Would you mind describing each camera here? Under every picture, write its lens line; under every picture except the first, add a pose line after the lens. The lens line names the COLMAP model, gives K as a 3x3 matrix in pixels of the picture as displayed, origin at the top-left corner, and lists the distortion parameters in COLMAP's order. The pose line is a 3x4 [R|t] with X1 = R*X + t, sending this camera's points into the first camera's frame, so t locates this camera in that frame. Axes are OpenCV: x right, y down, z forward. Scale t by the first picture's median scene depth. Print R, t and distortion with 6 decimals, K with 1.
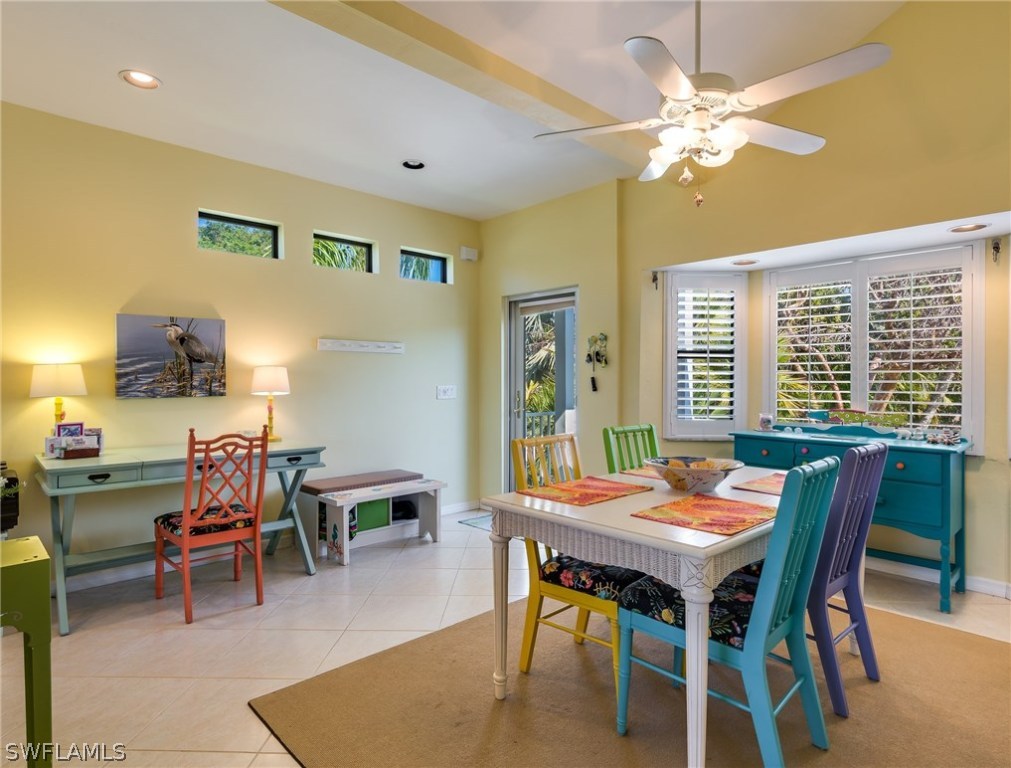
lens RADIAL K [[575.8, 0, 505.5], [0, 575.8, 384.0], [0, 0, 1]] dist [-0.000178, -0.000120]
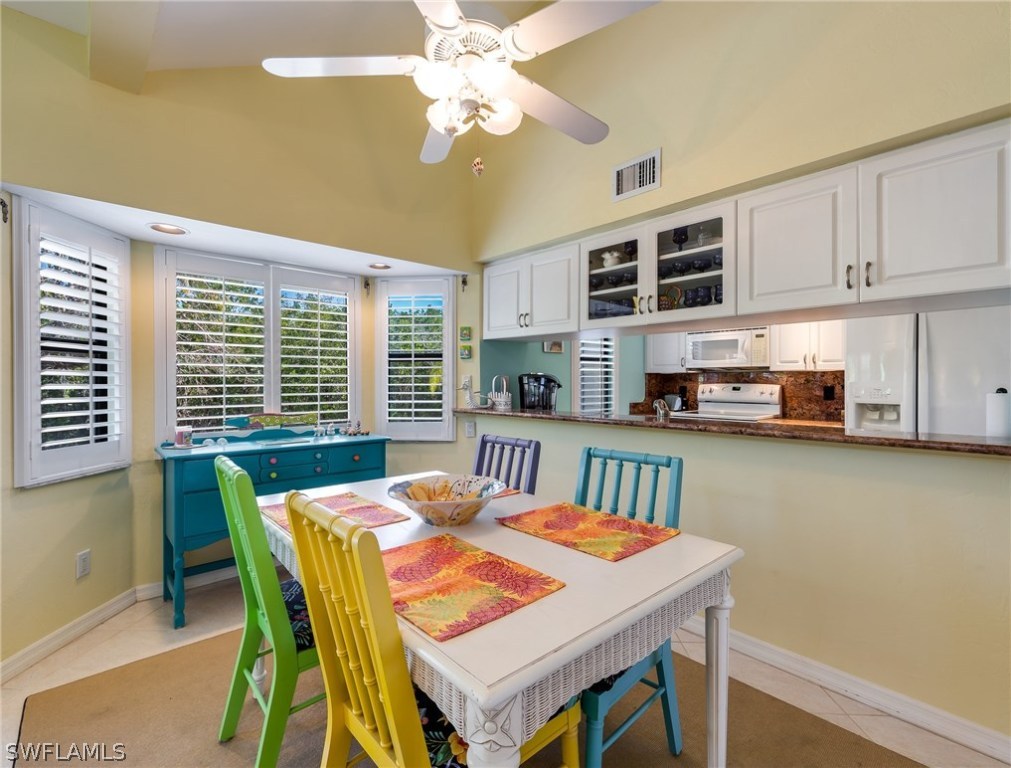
lens RADIAL K [[463.9, 0, 524.8], [0, 463.9, 381.3], [0, 0, 1]] dist [-0.000925, -0.000175]
pose [[0.013017, -0.002305, 0.999913, -0.192255], [0.011635, 0.999930, 0.002154, -0.006854], [-0.999848, 0.011606, 0.013043, 0.536135]]
